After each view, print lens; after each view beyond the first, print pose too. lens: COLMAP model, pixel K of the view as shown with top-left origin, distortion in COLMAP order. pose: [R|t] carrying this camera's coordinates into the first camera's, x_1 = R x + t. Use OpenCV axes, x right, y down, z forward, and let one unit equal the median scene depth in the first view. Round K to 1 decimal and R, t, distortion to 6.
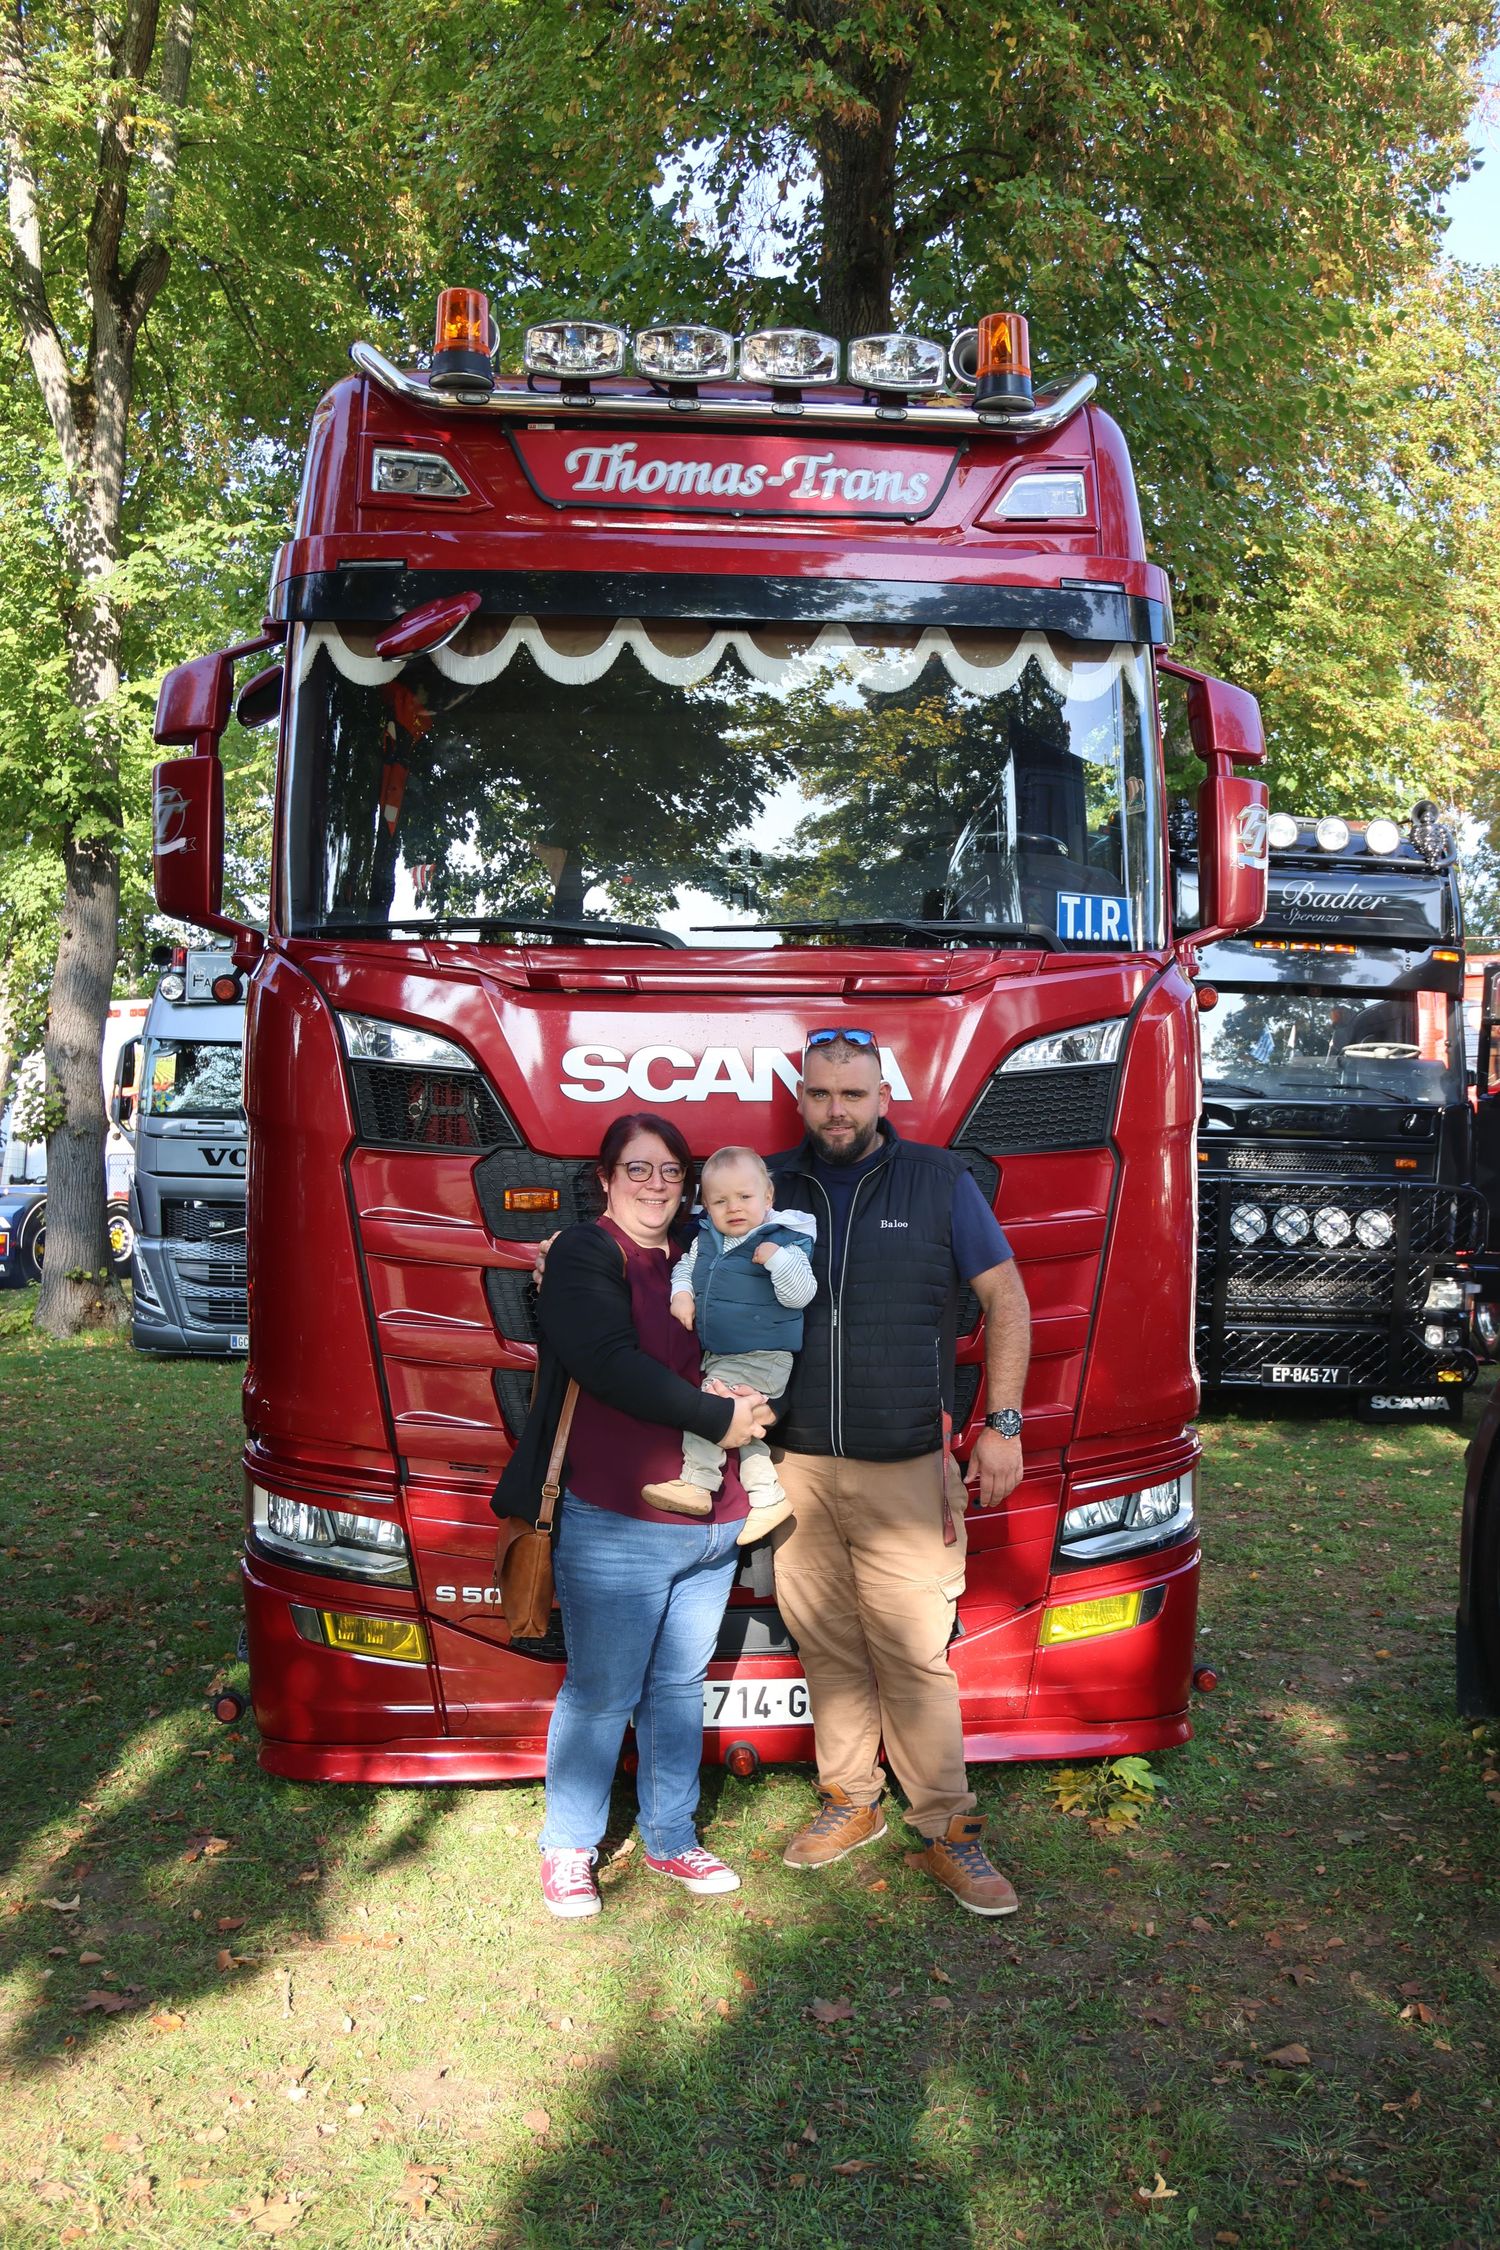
lens RADIAL K [[1886.4, 0, 757.0], [0, 1886.4, 1131.2], [0, 0, 1]] dist [-0.115576, 0.042088]
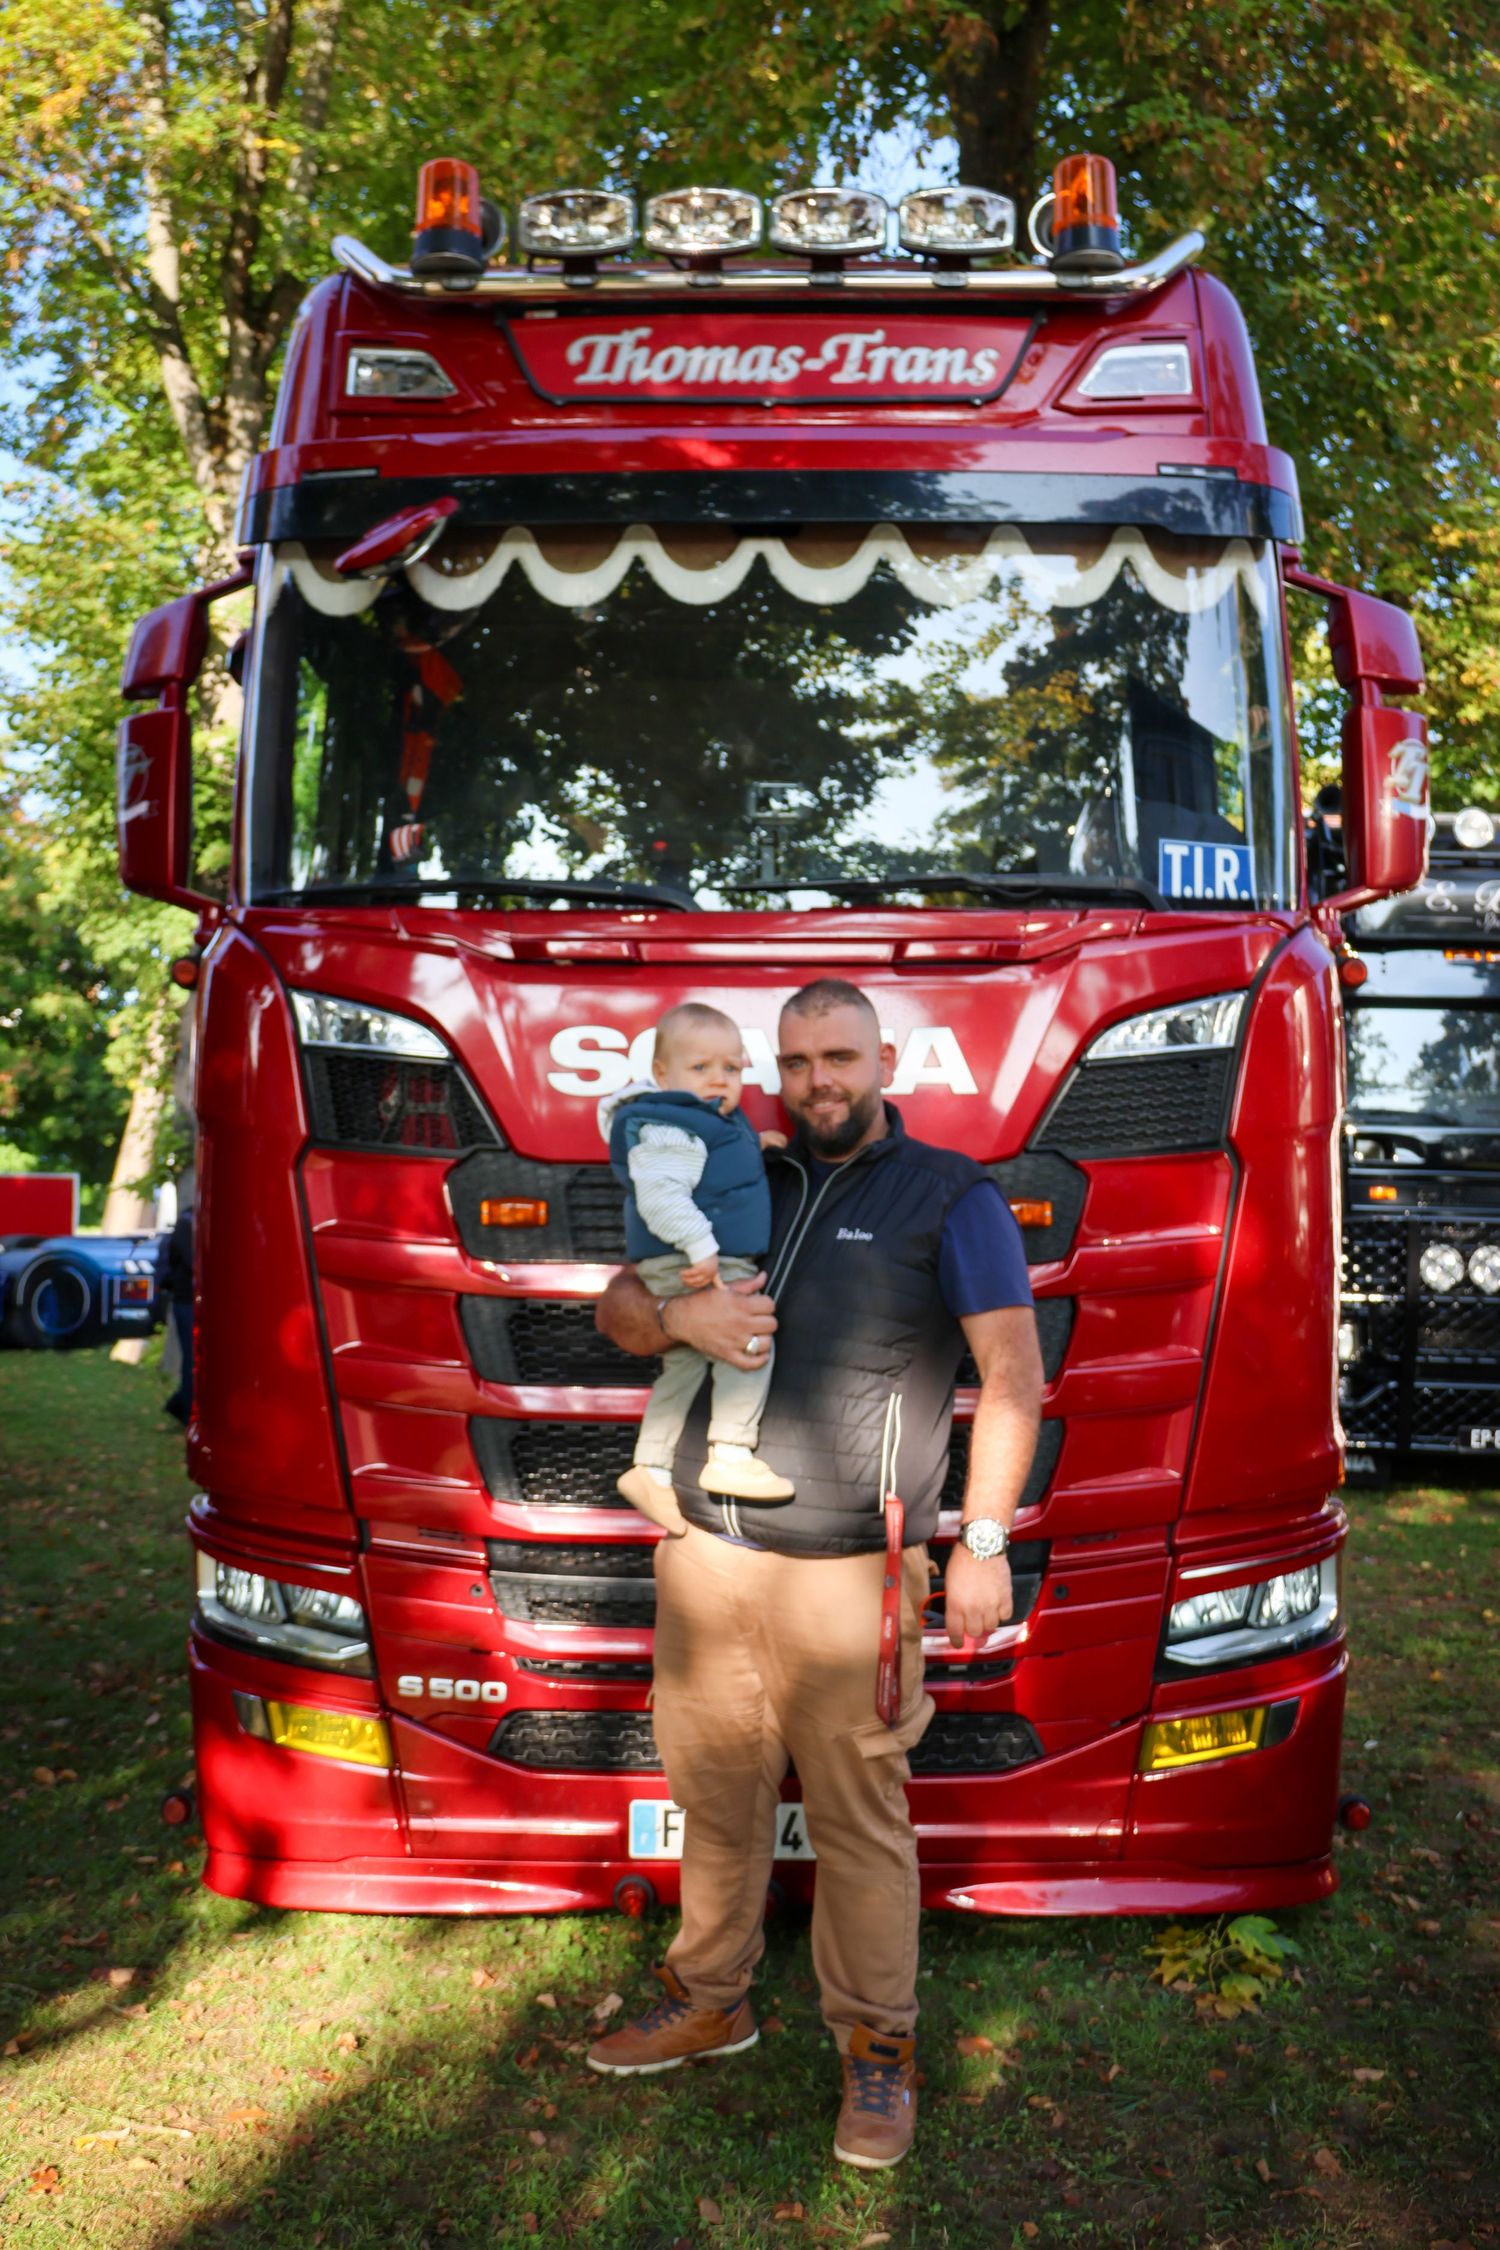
lens RADIAL K [[1886.4, 0, 745.5], [0, 1886.4, 1112.6], [0, 0, 1]] dist [-0.115576, 0.042088]
pose [[0.993291, -0.004186, -0.115567, 0.075203], [-0.000602, 0.999144, -0.041364, 0.025401], [0.115641, 0.041156, 0.992438, 0.175722]]
